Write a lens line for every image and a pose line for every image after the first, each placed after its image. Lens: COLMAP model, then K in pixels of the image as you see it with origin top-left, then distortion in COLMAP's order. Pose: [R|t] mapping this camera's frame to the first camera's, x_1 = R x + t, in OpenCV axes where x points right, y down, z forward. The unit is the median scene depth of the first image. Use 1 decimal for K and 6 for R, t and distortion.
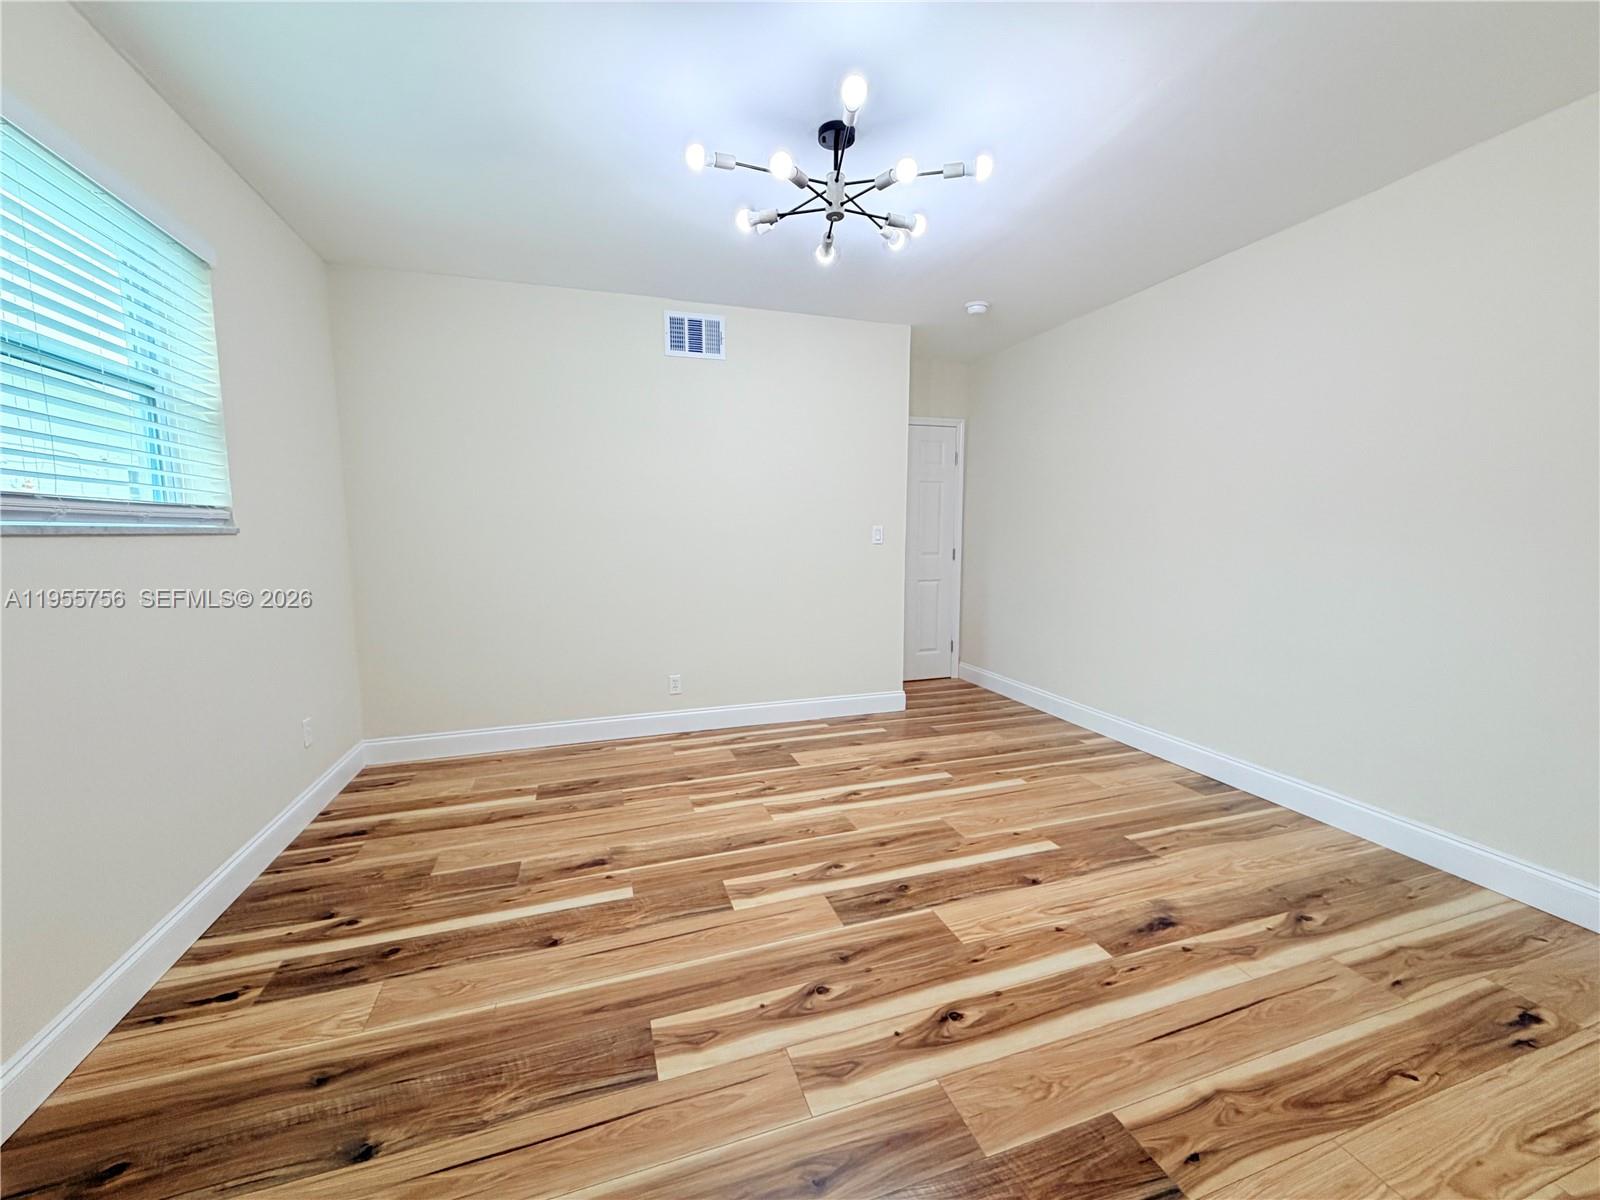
lens RADIAL K [[638.1, 0, 794.6], [0, 638.1, 601.4], [0, 0, 1]] dist [0.000094, 0.000306]
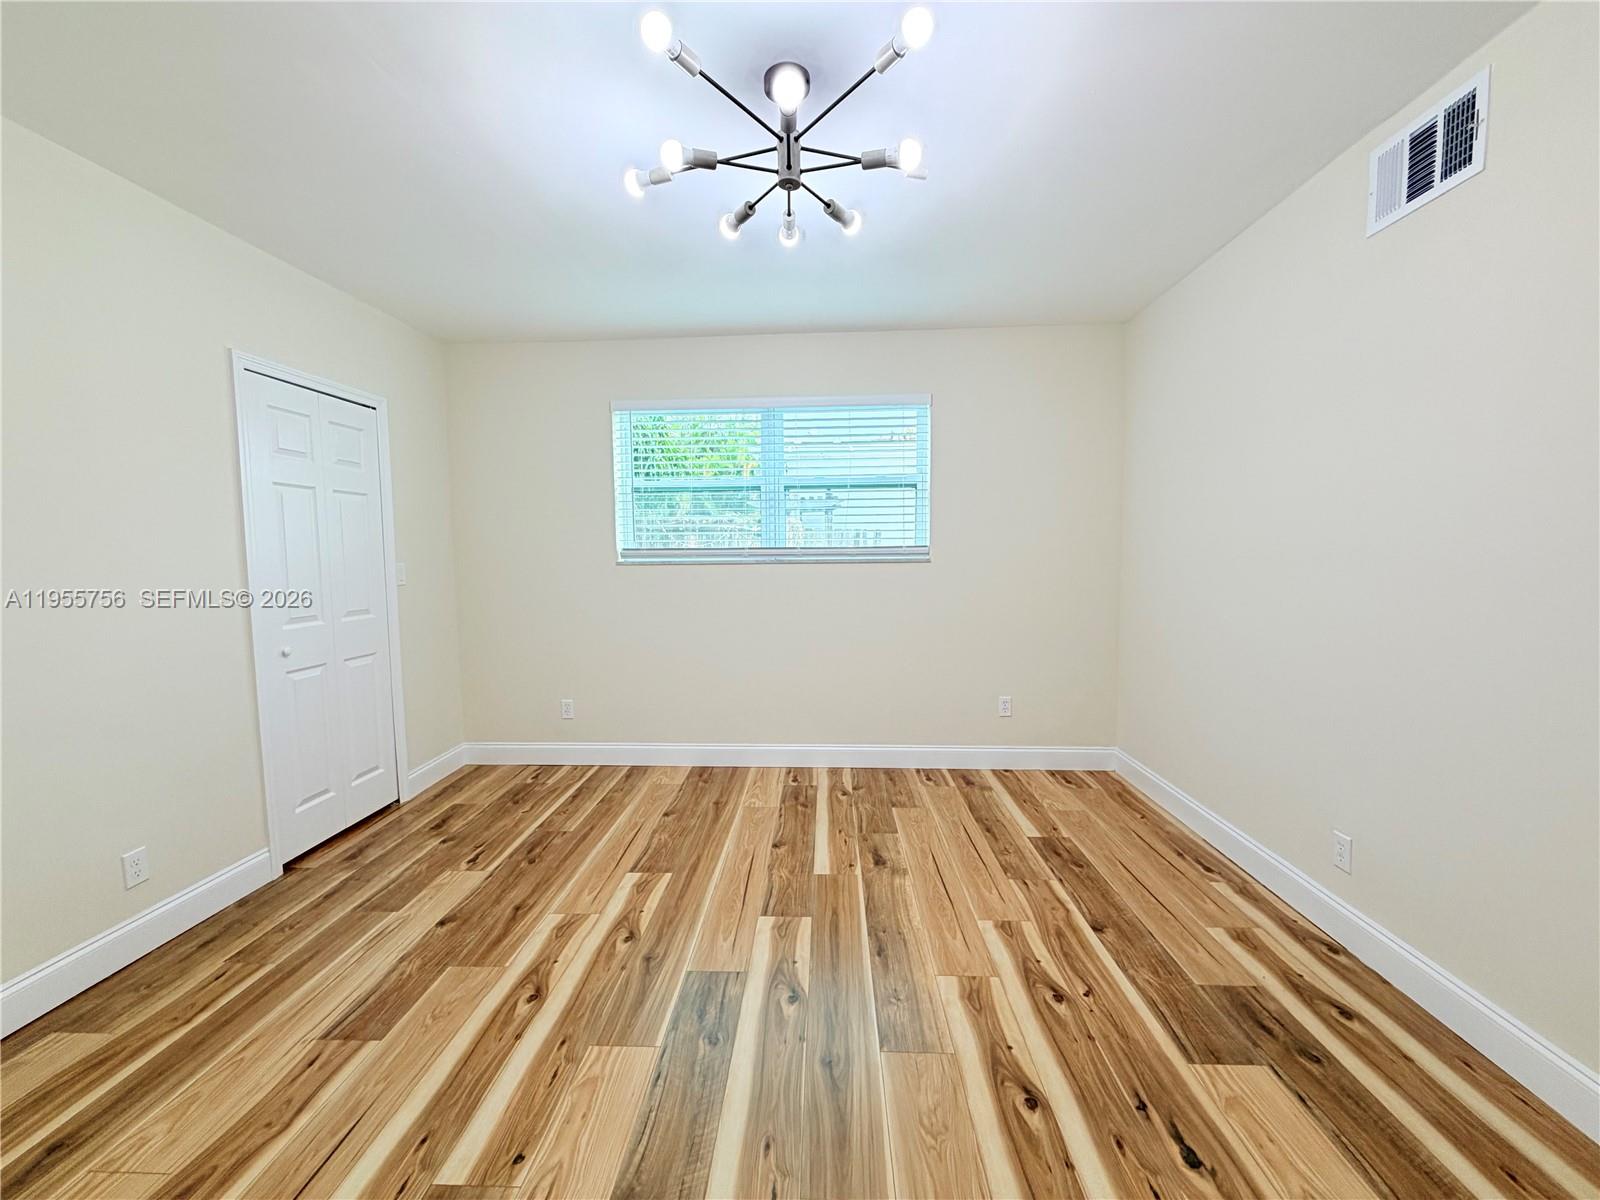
lens RADIAL K [[638.1, 0, 794.6], [0, 638.1, 596.5], [0, 0, 1]] dist [0.000094, 0.000306]
pose [[-0.361119, 0.072703, -0.929681, 0.770441], [-0.089992, 0.989586, 0.112343, -0.166551], [0.928167, 0.124233, -0.350816, 1.228781]]
